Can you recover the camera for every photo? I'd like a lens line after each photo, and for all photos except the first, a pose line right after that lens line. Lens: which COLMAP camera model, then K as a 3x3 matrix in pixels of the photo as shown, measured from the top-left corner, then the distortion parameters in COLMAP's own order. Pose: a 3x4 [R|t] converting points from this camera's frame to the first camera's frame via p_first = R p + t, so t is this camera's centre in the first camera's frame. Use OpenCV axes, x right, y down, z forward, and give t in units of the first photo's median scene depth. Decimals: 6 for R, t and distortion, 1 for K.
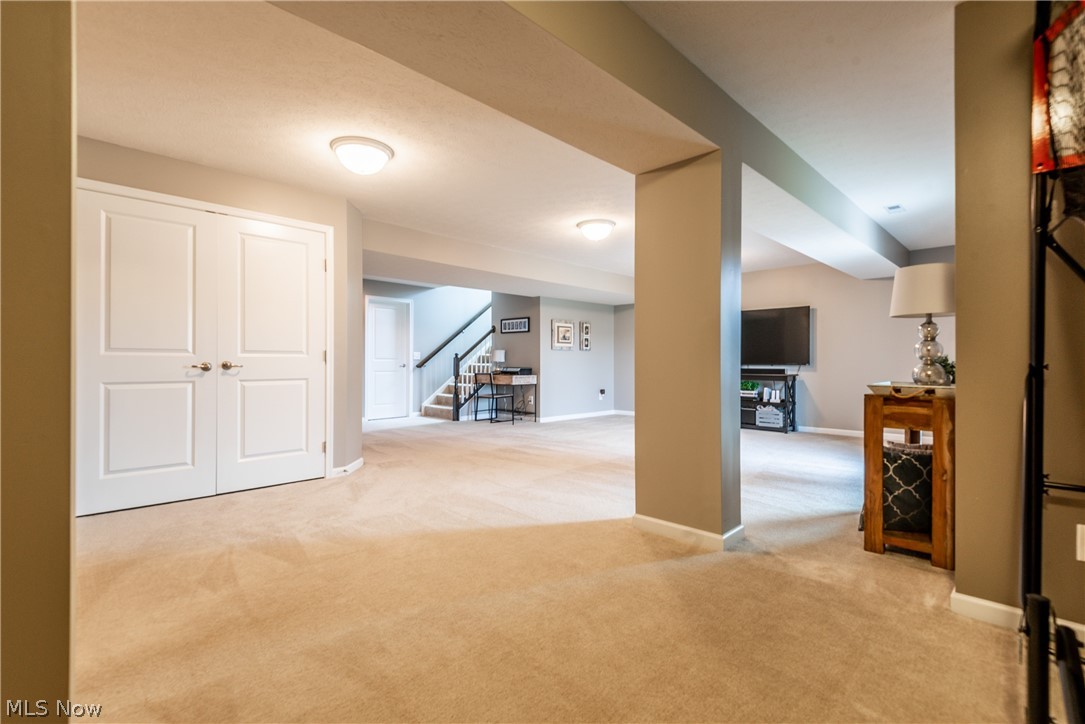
lens RADIAL K [[499.3, 0, 541.3], [0, 499.3, 361.9], [0, 0, 1]] dist [0.009975, -0.007443]
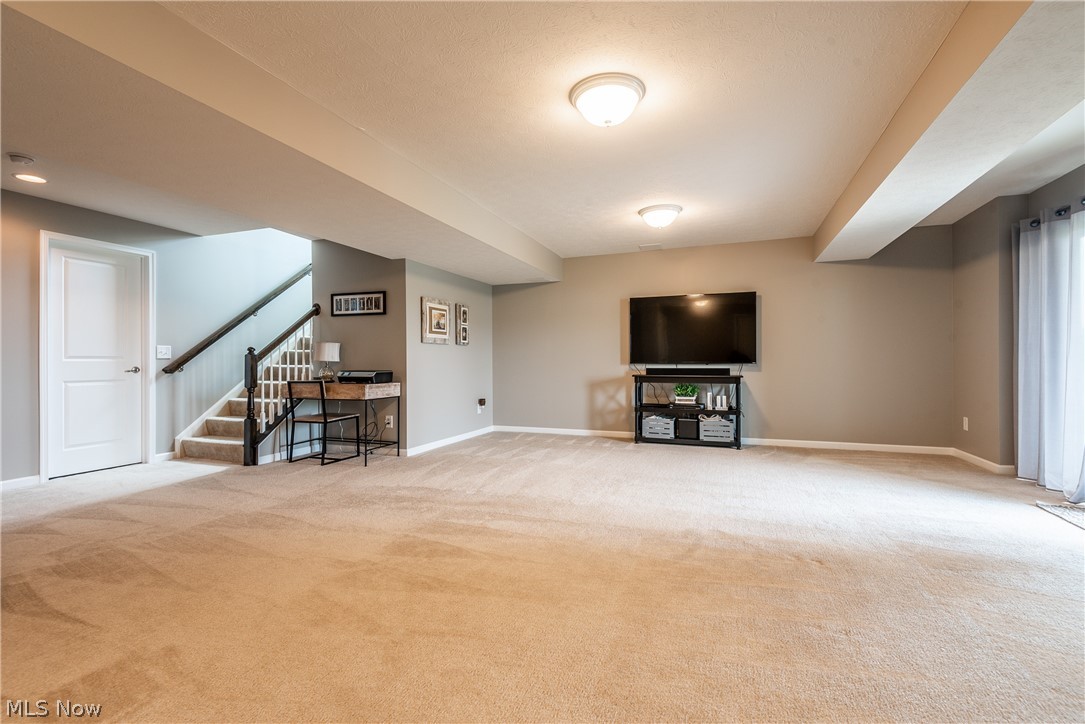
lens RADIAL K [[499.3, 0, 557.3], [0, 499.3, 358.6], [0, 0, 1]] dist [0.009975, -0.007443]
pose [[0.905577, -0.002332, 0.424176, -0.093750], [0.004475, 0.999982, -0.004056, -0.000137], [-0.424159, 0.005571, 0.905571, 0.322647]]
